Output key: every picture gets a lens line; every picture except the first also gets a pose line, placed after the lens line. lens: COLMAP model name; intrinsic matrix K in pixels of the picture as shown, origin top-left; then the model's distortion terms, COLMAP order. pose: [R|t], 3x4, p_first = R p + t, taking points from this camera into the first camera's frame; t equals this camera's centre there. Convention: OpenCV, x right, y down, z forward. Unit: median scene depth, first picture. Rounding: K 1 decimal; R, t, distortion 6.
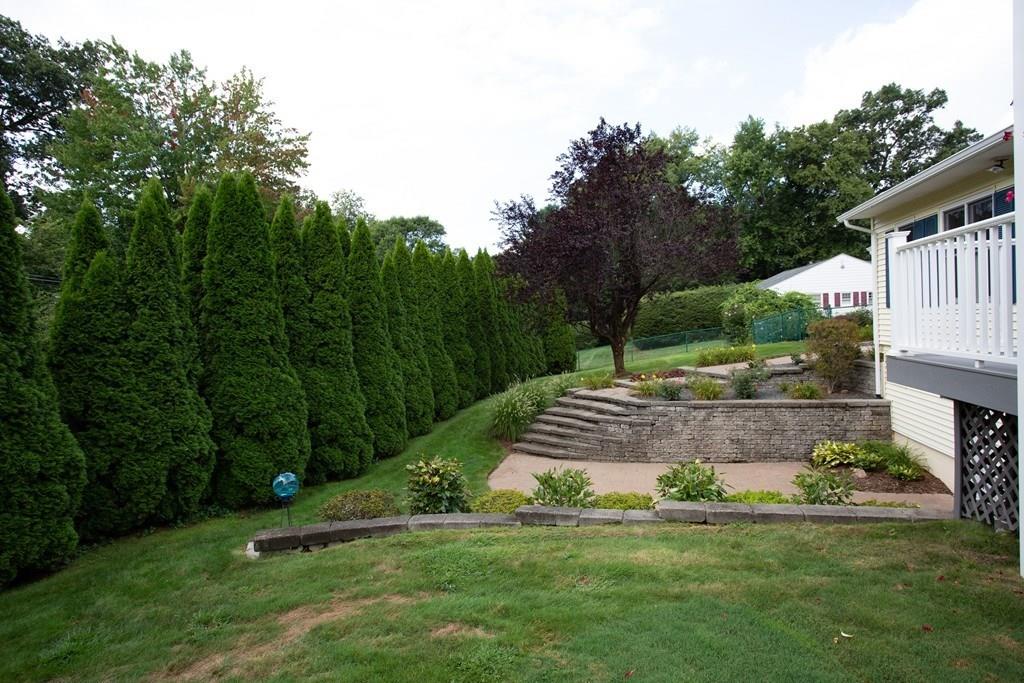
lens RADIAL K [[561.5, 0, 513.9], [0, 561.5, 337.8], [0, 0, 1]] dist [-0.088455, 0.046469]
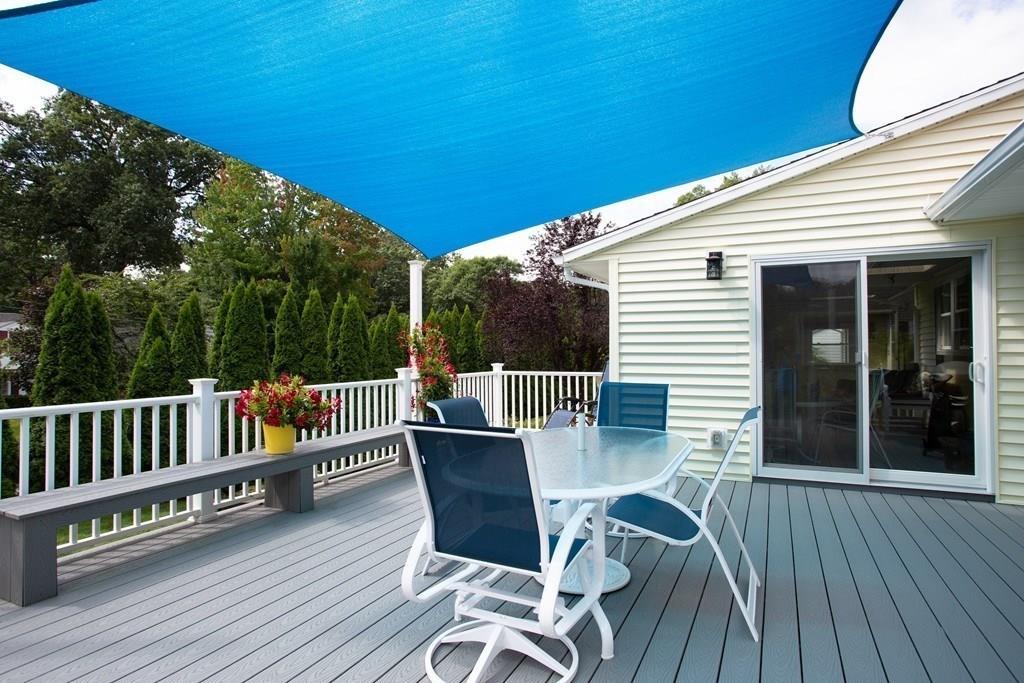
lens RADIAL K [[561.5, 0, 513.9], [0, 561.5, 337.8], [0, 0, 1]] dist [-0.088455, 0.046469]
pose [[0.977084, 0.032136, -0.210413, 0.461211], [-0.040850, 0.998473, -0.037199, -0.086609], [0.208896, 0.044942, 0.976905, -0.307726]]
